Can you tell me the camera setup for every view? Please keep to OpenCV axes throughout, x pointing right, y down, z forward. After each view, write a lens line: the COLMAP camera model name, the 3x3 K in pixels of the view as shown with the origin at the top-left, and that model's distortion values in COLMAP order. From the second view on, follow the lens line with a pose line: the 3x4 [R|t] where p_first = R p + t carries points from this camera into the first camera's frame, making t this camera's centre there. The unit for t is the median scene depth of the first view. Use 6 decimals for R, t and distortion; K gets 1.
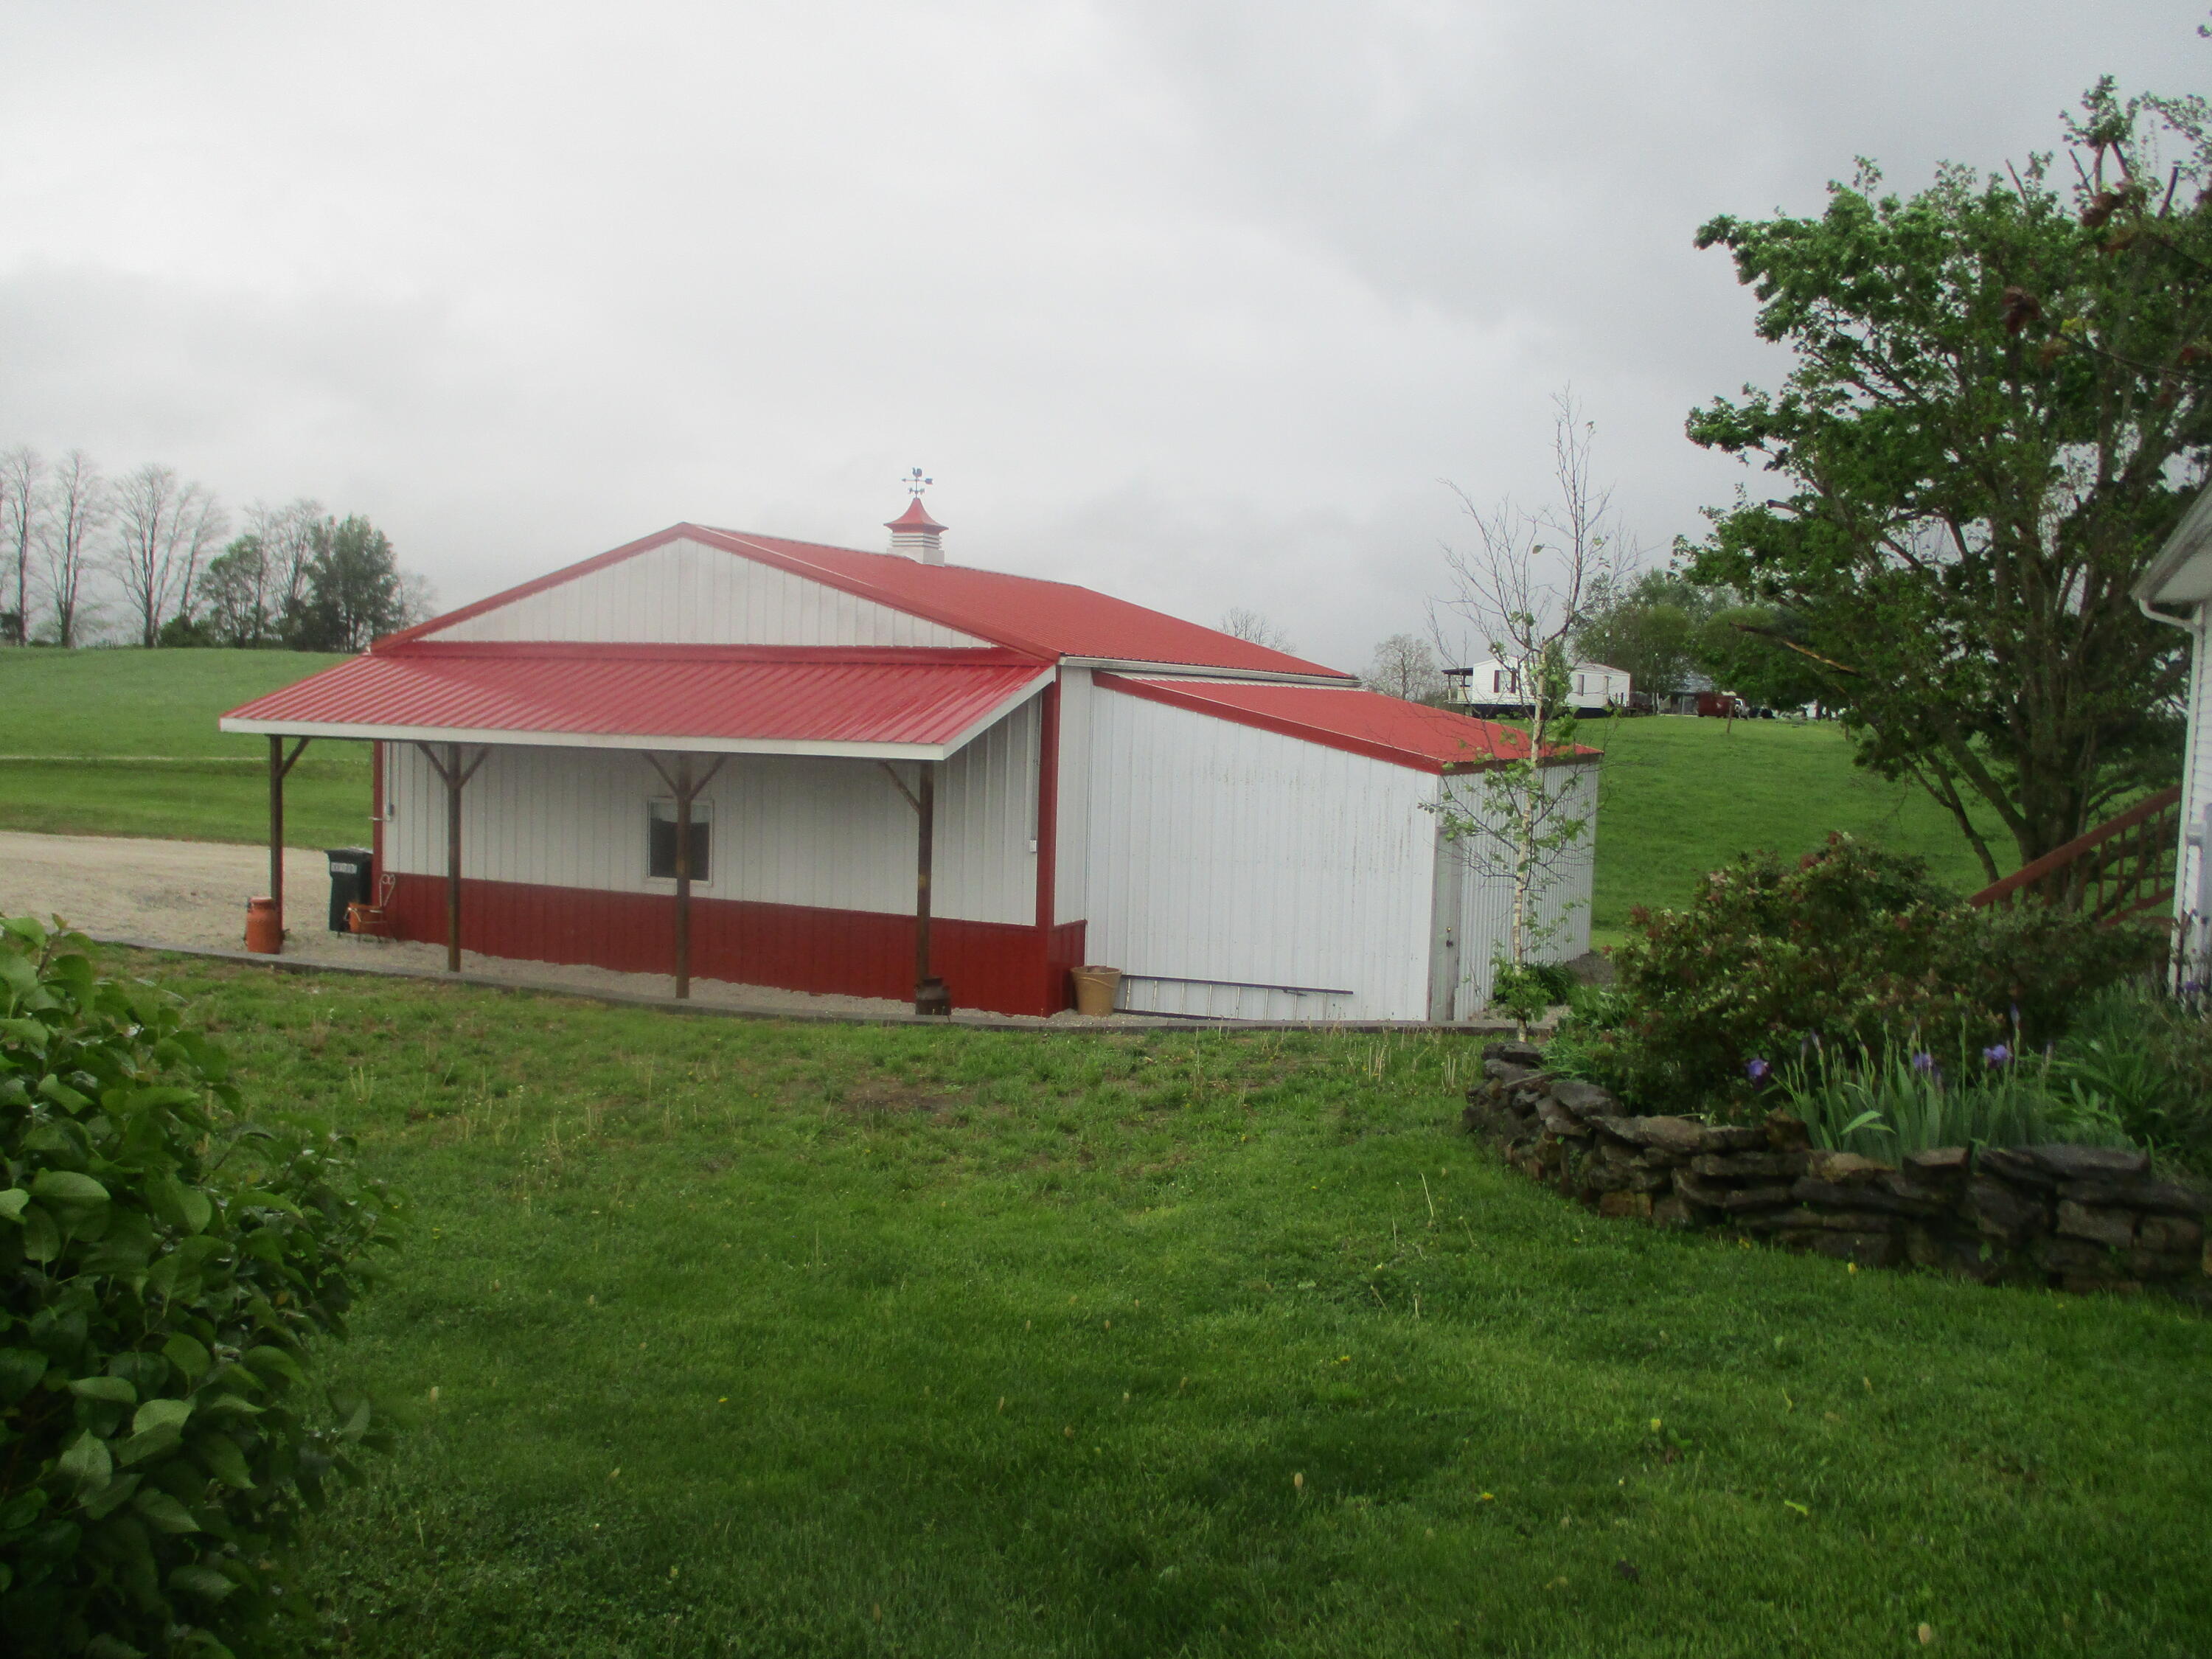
lens RADIAL K [[1807.9, 0, 1106.0], [0, 1807.9, 829.5], [0, 0, 1]] dist [-0.074681, -0.004417]
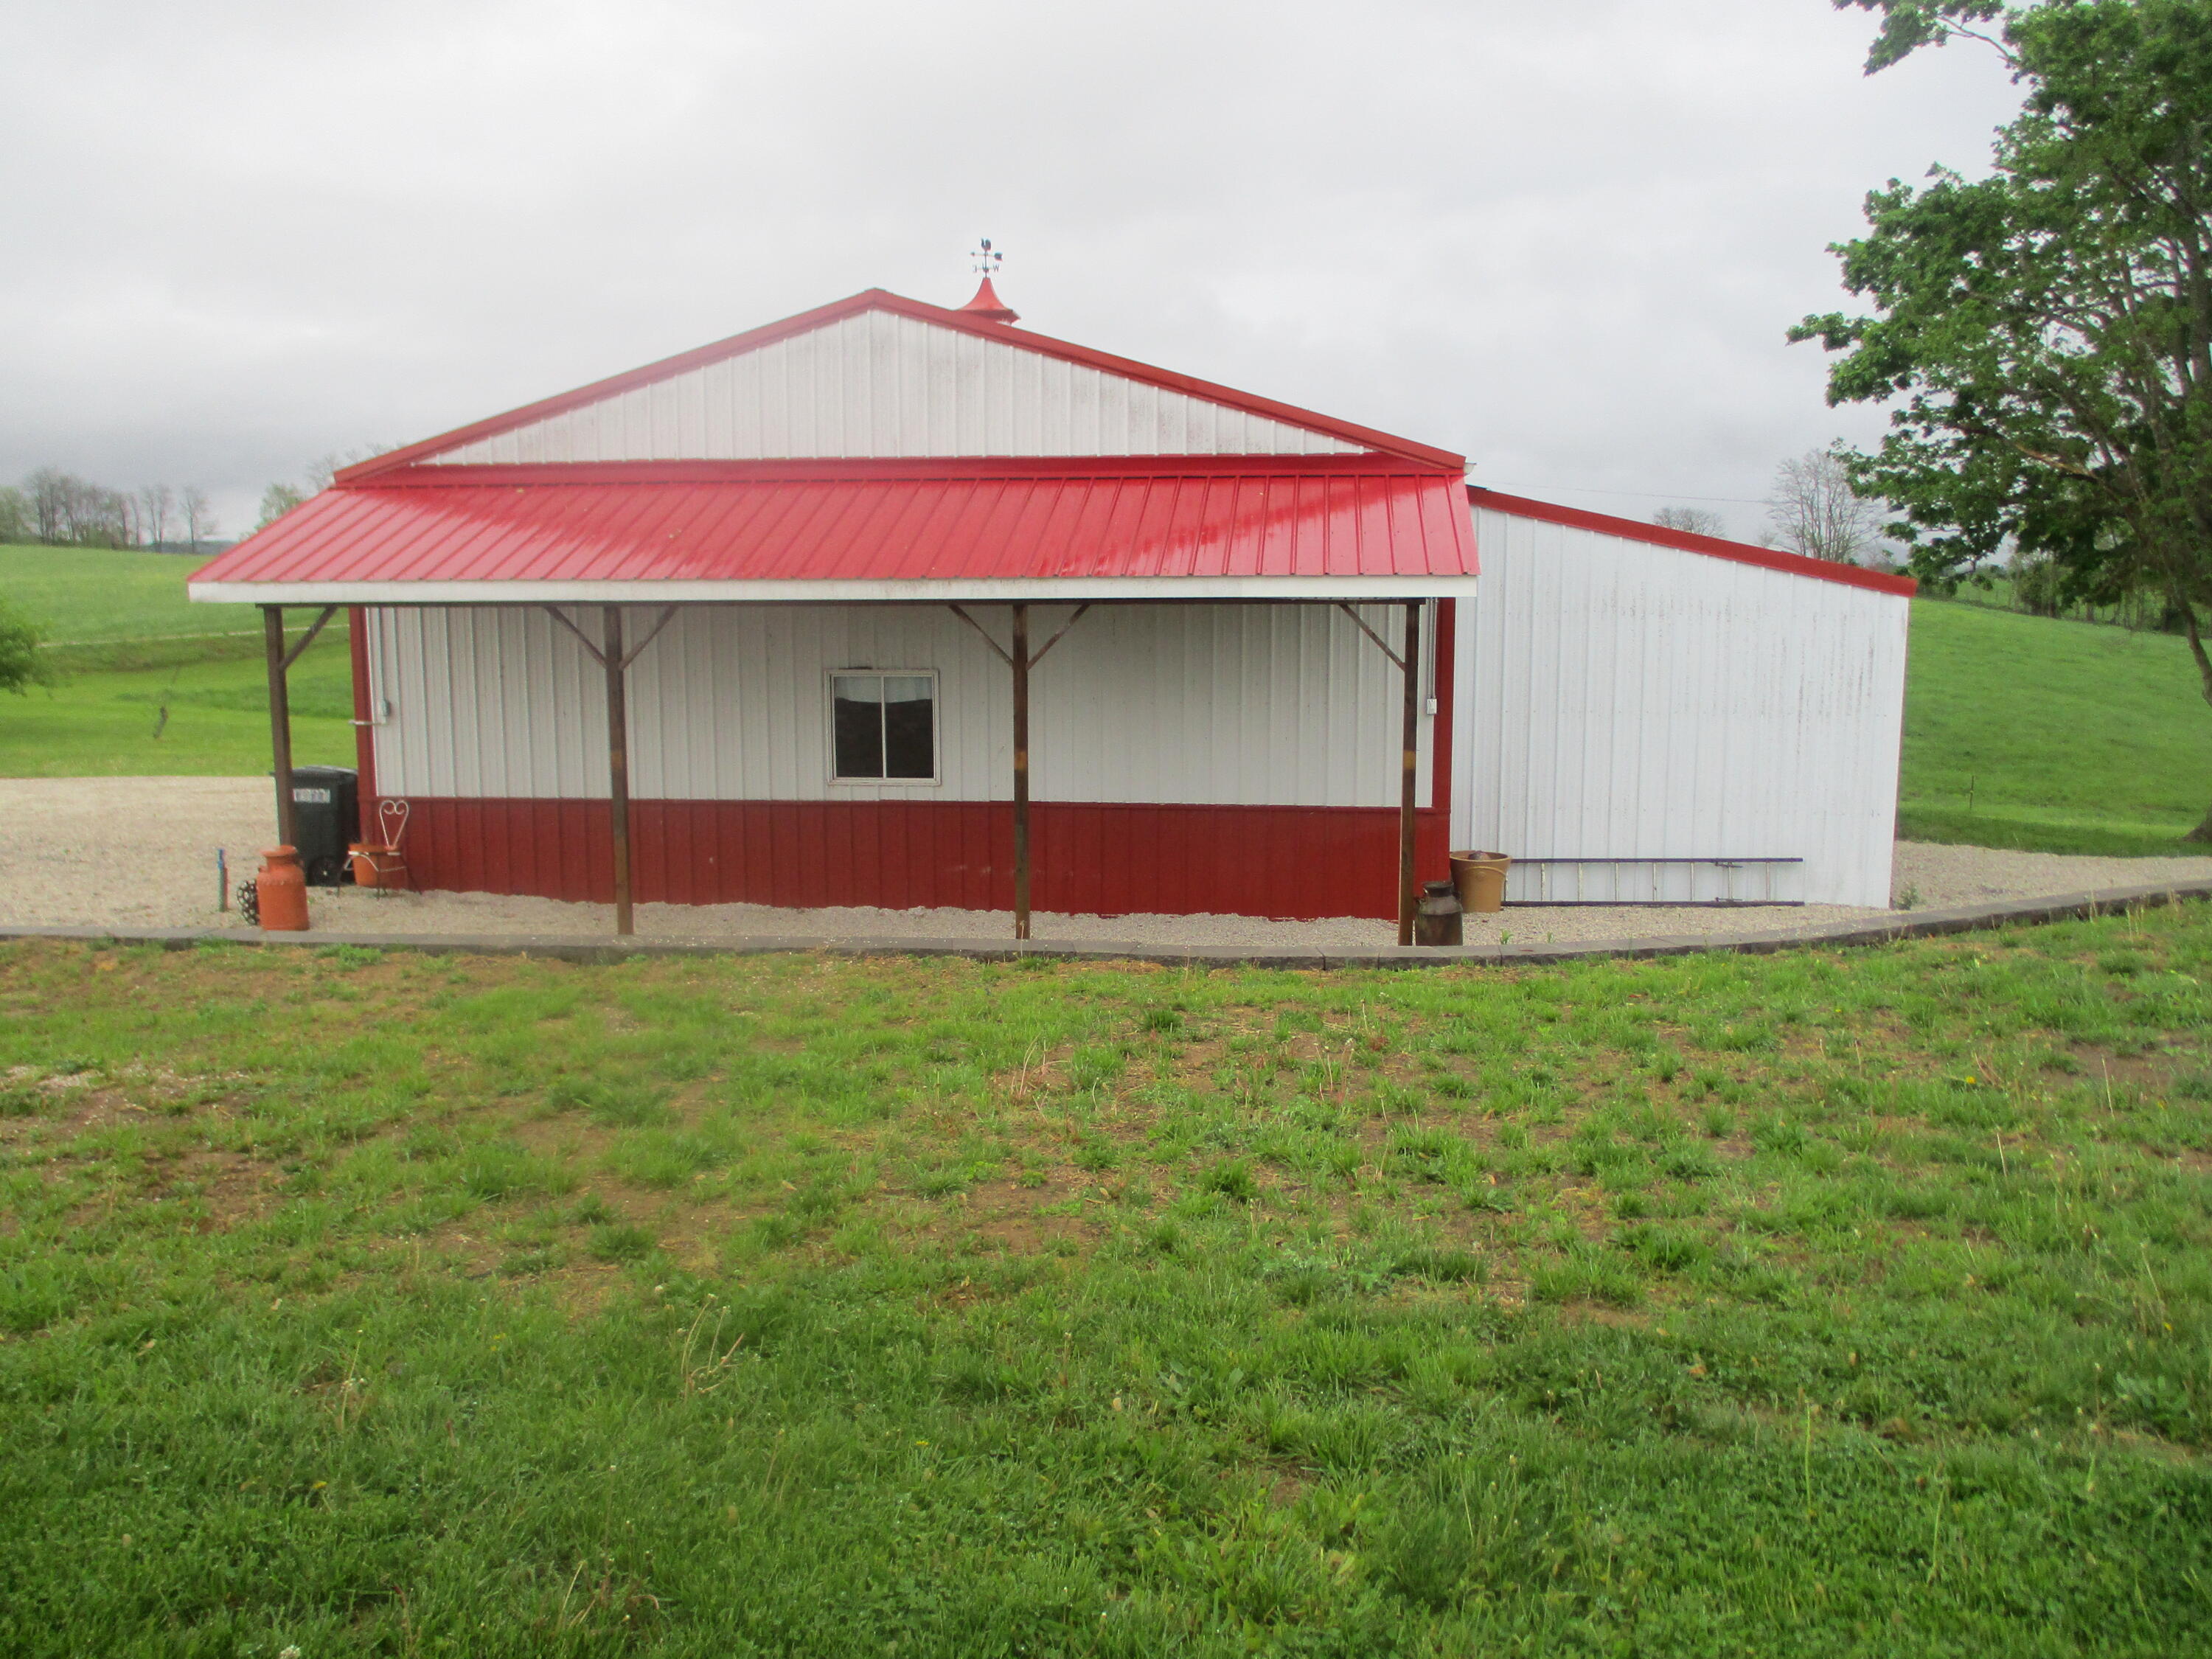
lens RADIAL K [[1807.9, 0, 1106.0], [0, 1807.9, 829.5], [0, 0, 1]] dist [-0.074681, -0.004417]
pose [[0.952918, -0.075229, 0.293750, -0.367834], [0.050145, 0.994494, 0.092021, -0.015301], [-0.299055, -0.072958, 0.951443, 0.260000]]
